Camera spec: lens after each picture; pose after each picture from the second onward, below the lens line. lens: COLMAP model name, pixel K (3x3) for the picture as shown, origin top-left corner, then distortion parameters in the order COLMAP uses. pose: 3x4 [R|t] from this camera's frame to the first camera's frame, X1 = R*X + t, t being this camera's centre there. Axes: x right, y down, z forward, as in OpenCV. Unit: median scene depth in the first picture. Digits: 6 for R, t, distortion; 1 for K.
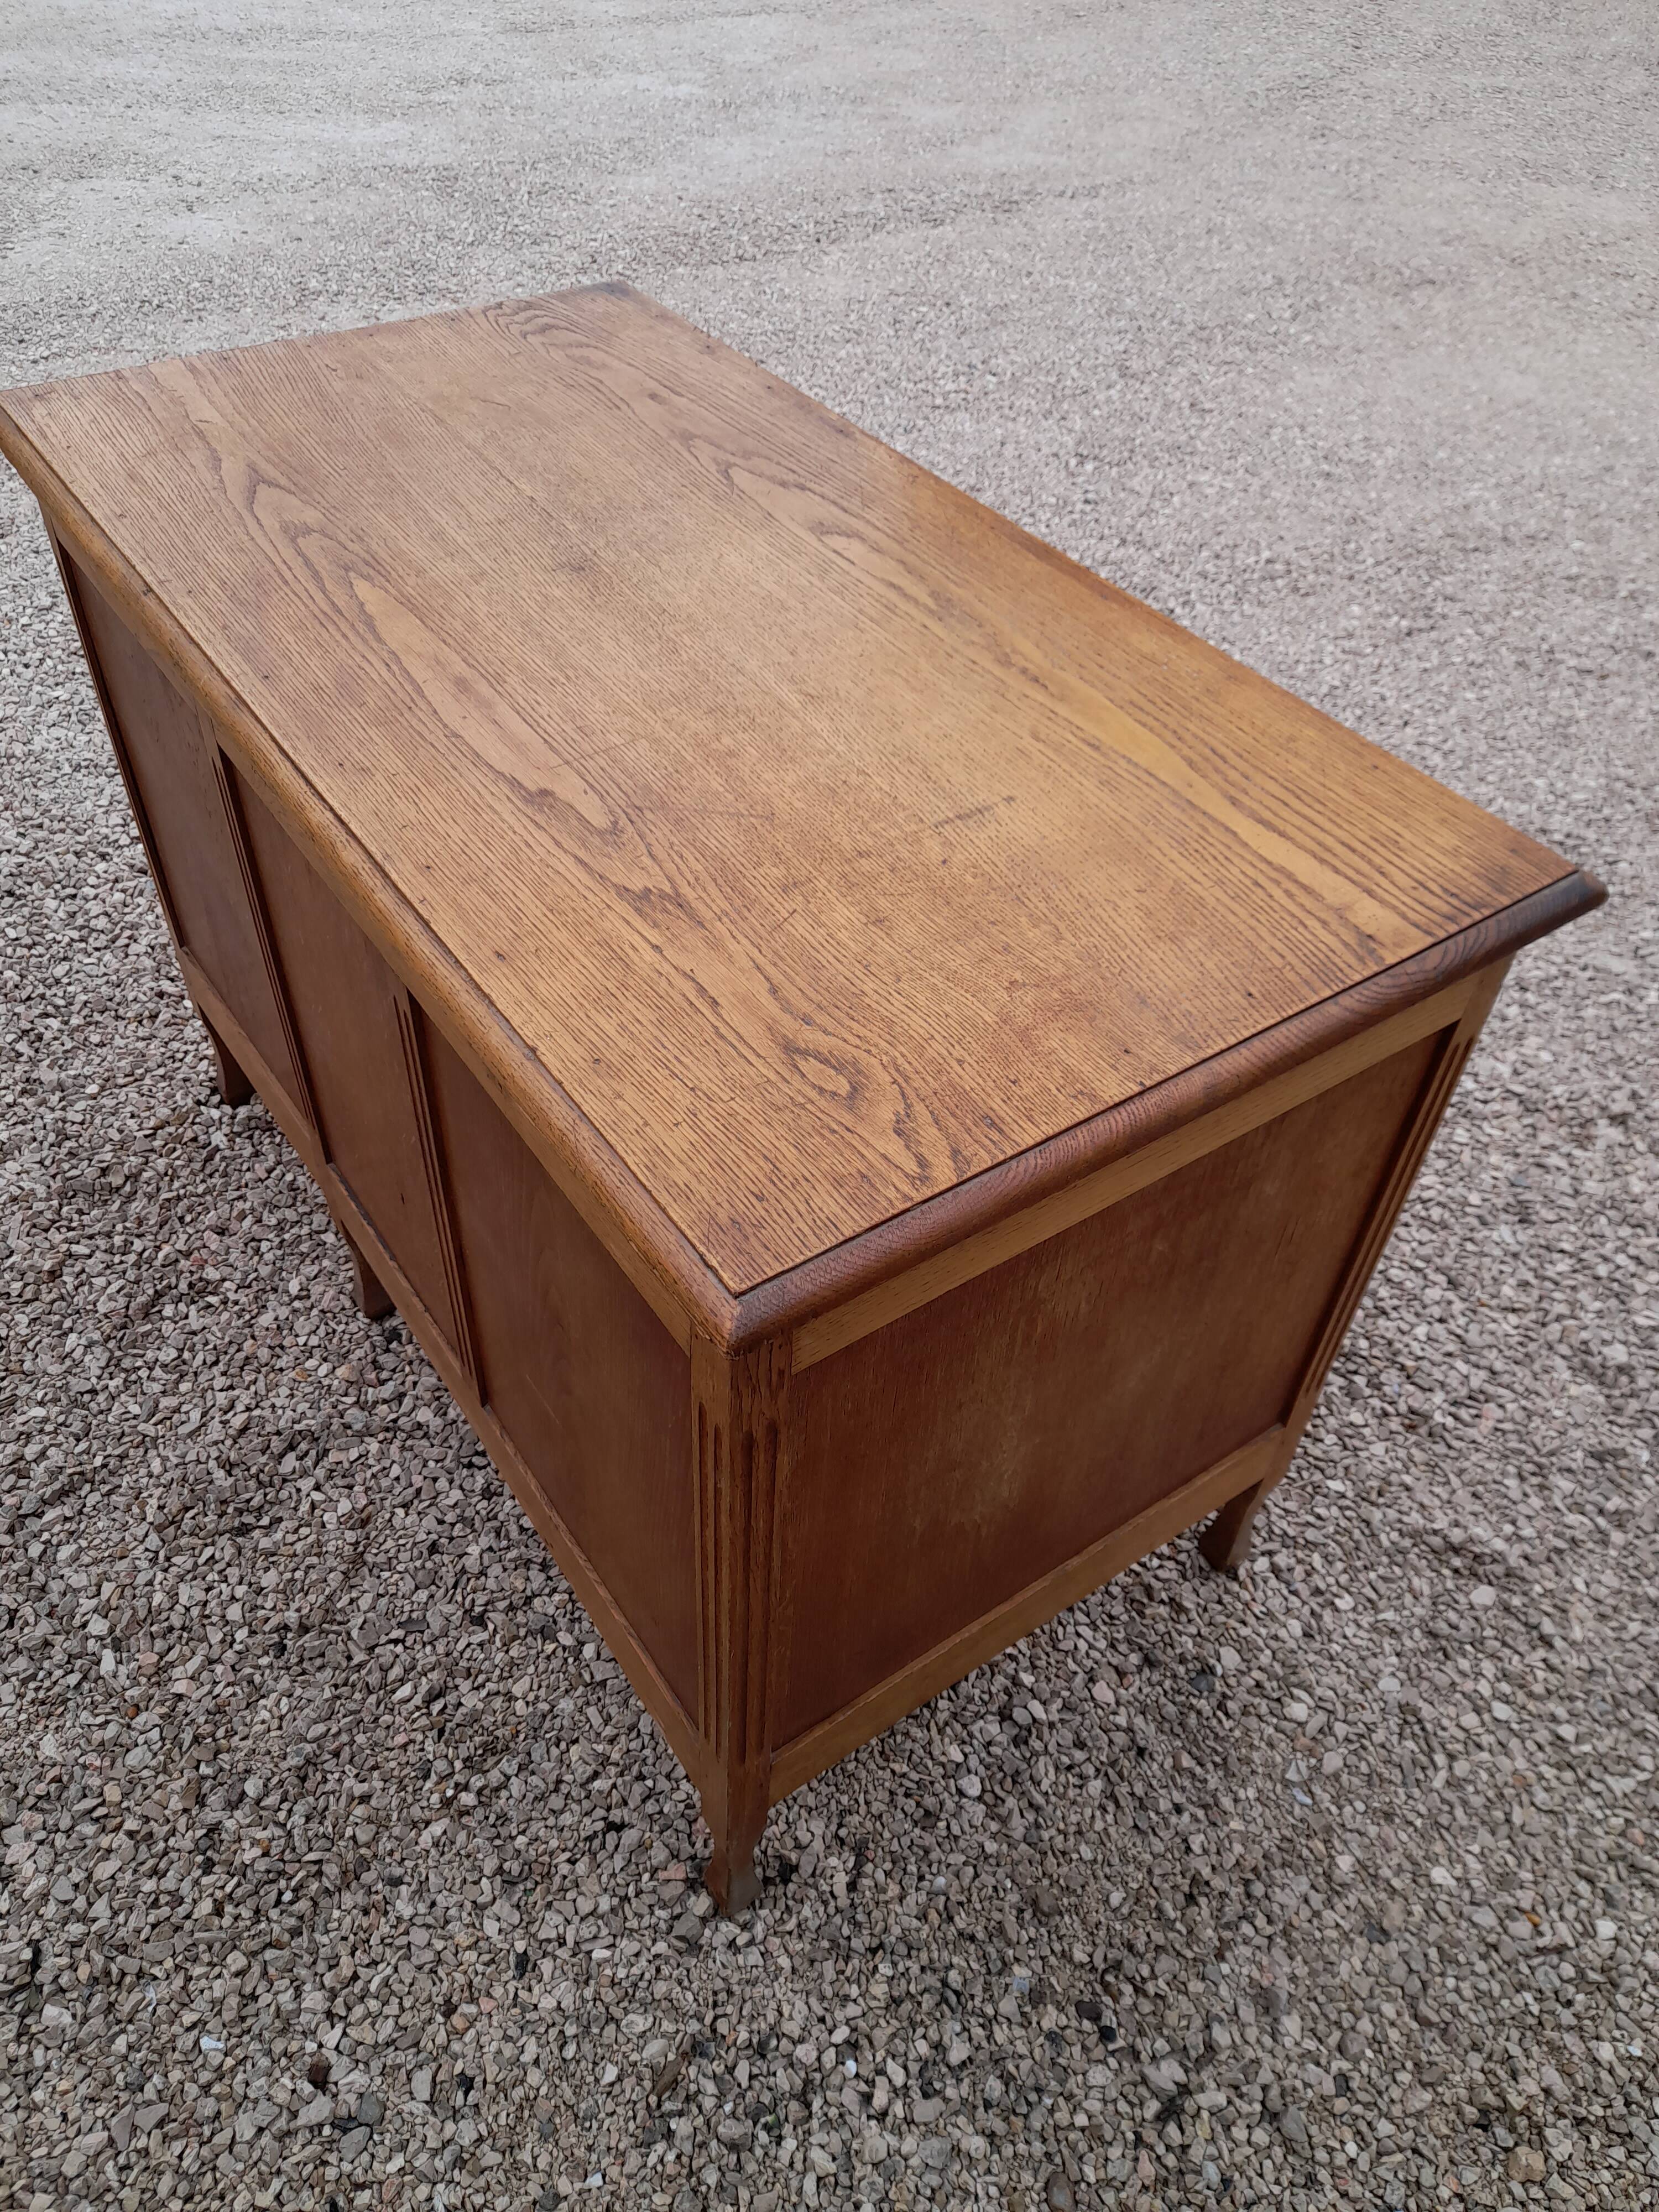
lens RADIAL K [[1612.5, 0, 828.5], [0, 1612.5, 1106.5], [0, 0, 1]] dist [0.029778, -0.021786]
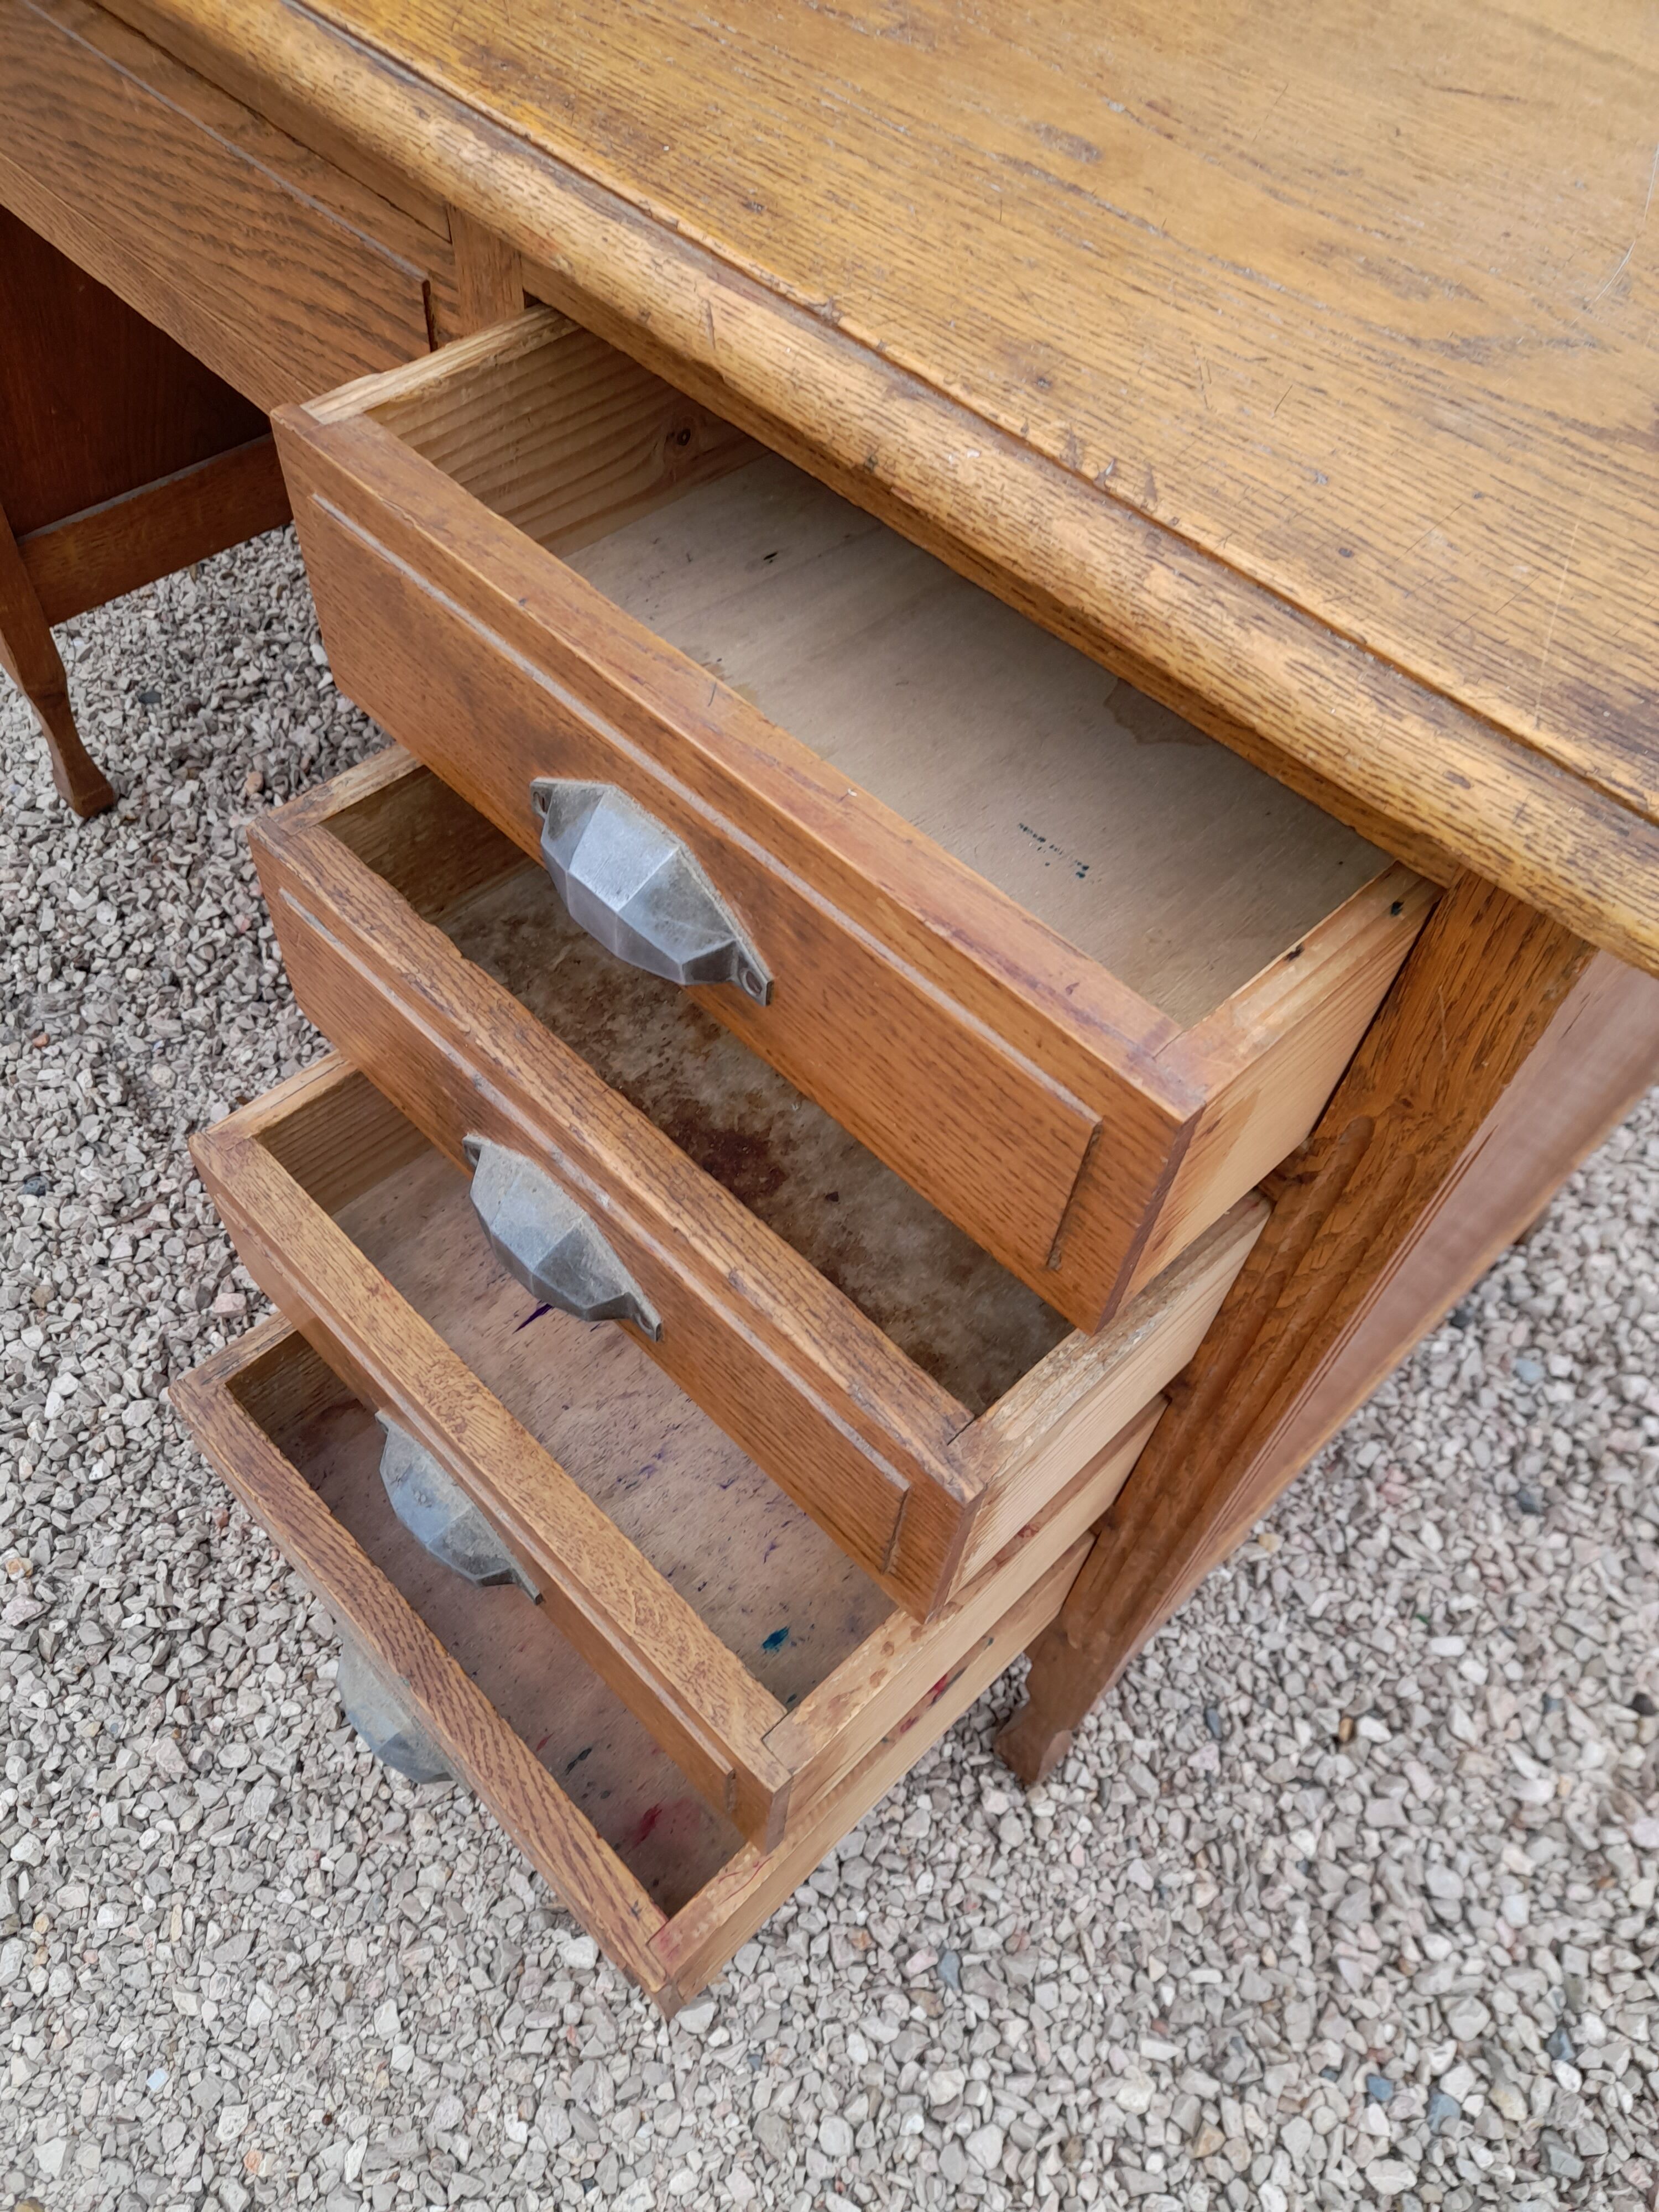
lens RADIAL K [[1620.4, 0, 806.9], [0, 1620.4, 1107.3], [0, 0, 1]] dist [0.026822, -0.023577]
pose [[-0.982127, 0.070062, -0.174692, 0.020185], [-0.183882, -0.159096, 0.969988, -0.837179], [0.040166, 0.984774, 0.169135, 1.216747]]
